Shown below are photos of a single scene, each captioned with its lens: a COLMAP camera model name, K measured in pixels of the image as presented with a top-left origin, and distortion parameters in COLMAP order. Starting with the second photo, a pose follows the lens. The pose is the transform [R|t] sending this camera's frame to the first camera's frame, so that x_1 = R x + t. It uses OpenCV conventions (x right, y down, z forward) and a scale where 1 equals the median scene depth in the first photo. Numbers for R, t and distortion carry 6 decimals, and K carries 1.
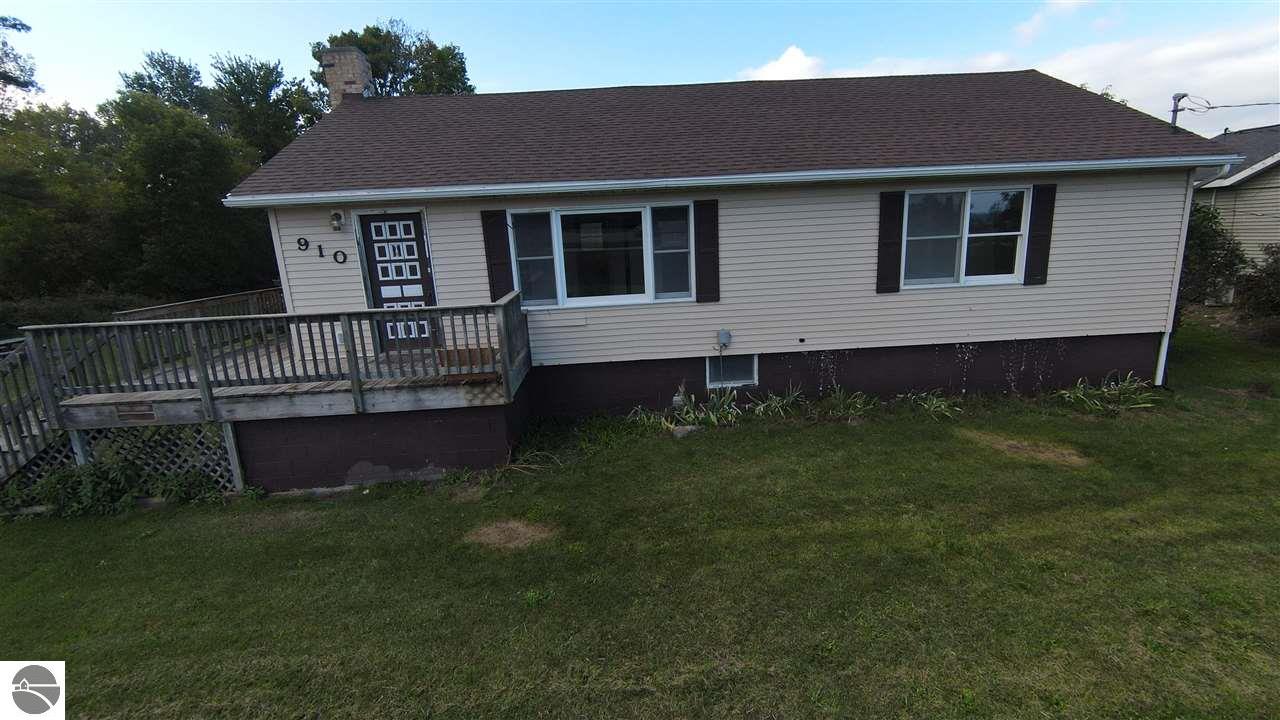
lens RADIAL K [[564.5, 0, 640.0], [0, 564.5, 360.0], [0, 0, 1]] dist [0.008110, -0.008923]
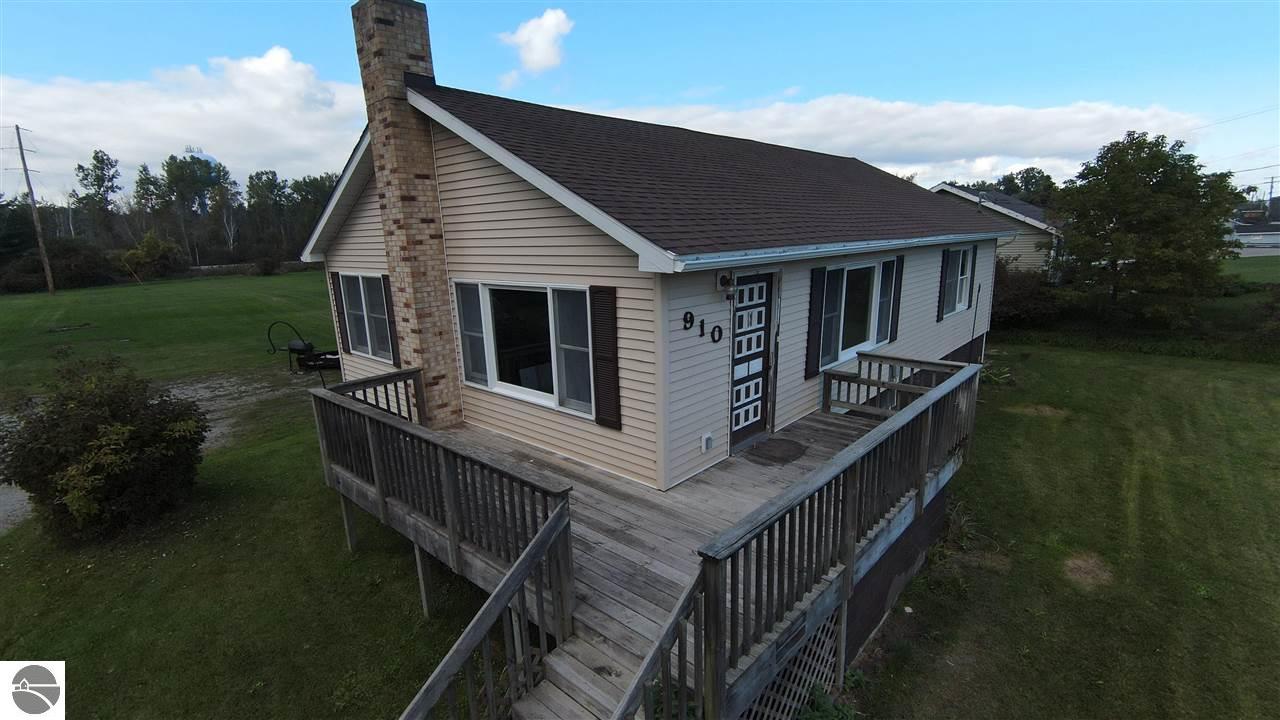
lens RADIAL K [[564.5, 0, 640.0], [0, 564.5, 360.0], [0, 0, 1]] dist [0.008110, -0.008923]
pose [[0.712635, -0.126142, 0.690101, -1.110055], [0.149102, 0.988461, 0.026708, -0.183289], [-0.685507, 0.083863, 0.723220, 0.542344]]
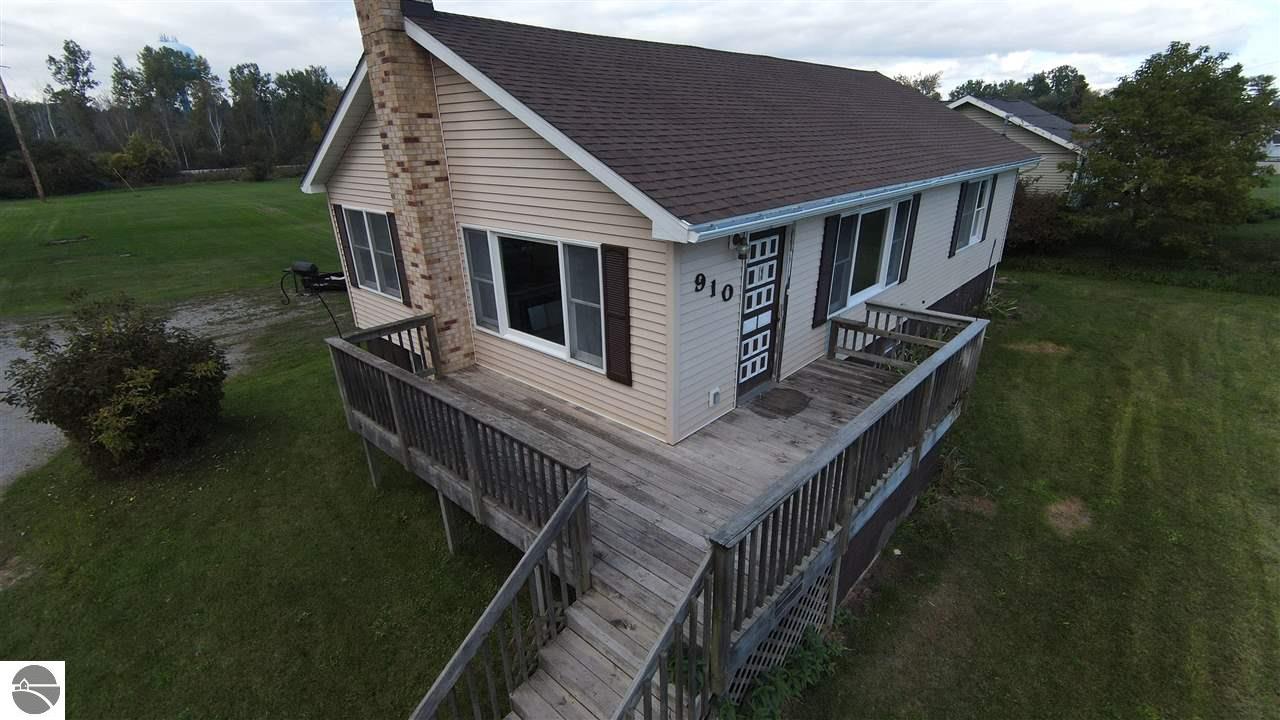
lens RADIAL K [[564.5, 0, 640.0], [0, 564.5, 360.0], [0, 0, 1]] dist [0.008110, -0.008923]
pose [[0.717808, -0.225733, 0.658632, -1.115854], [0.140837, 0.973503, 0.180159, -0.245189], [-0.681848, -0.036560, 0.730580, 0.538186]]
